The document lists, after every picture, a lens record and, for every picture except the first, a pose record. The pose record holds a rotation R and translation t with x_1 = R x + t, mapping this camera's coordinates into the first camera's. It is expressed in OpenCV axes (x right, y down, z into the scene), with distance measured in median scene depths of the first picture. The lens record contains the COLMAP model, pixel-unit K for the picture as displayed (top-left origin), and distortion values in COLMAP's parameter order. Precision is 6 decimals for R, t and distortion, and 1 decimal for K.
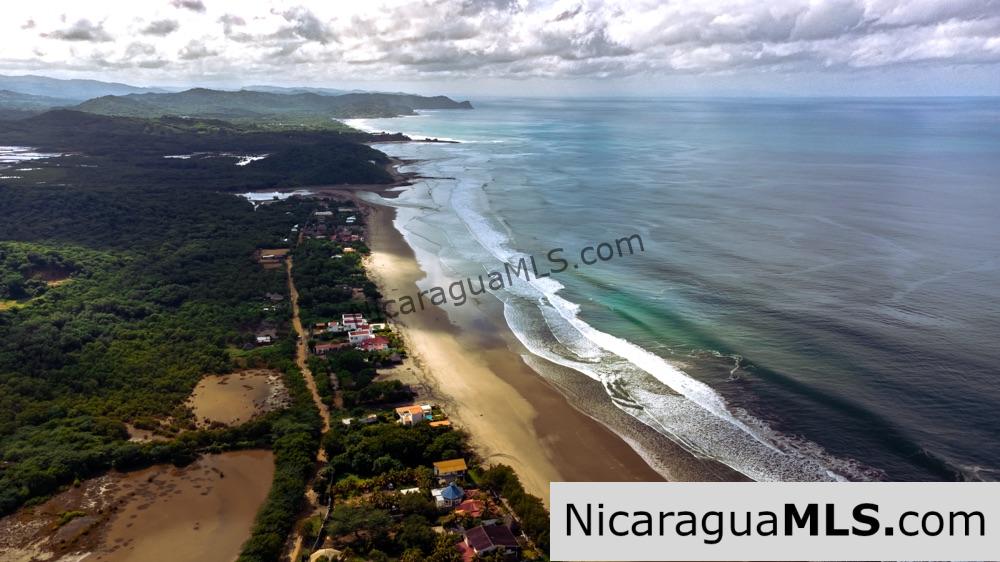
lens RADIAL K [[770.5, 0, 500.0], [0, 770.5, 281.0], [0, 0, 1]] dist [0.048990, 0.007478]
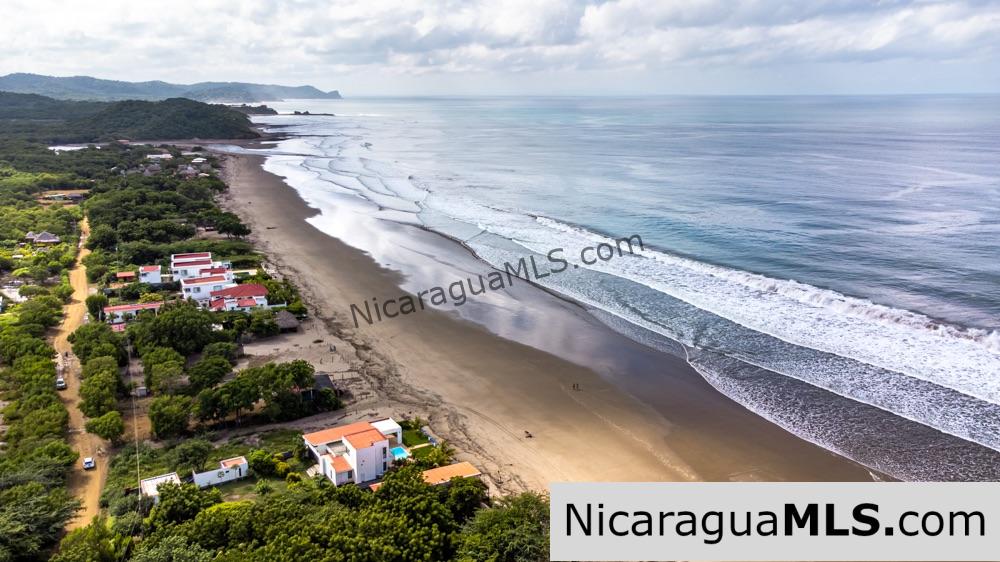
lens RADIAL K [[770.5, 0, 500.0], [0, 770.5, 281.0], [0, 0, 1]] dist [0.048990, 0.007478]
pose [[0.986258, -0.037053, 0.161005, -0.083967], [0.037314, 0.999303, 0.001404, 0.081199], [-0.160945, 0.004623, 0.986953, 0.530456]]
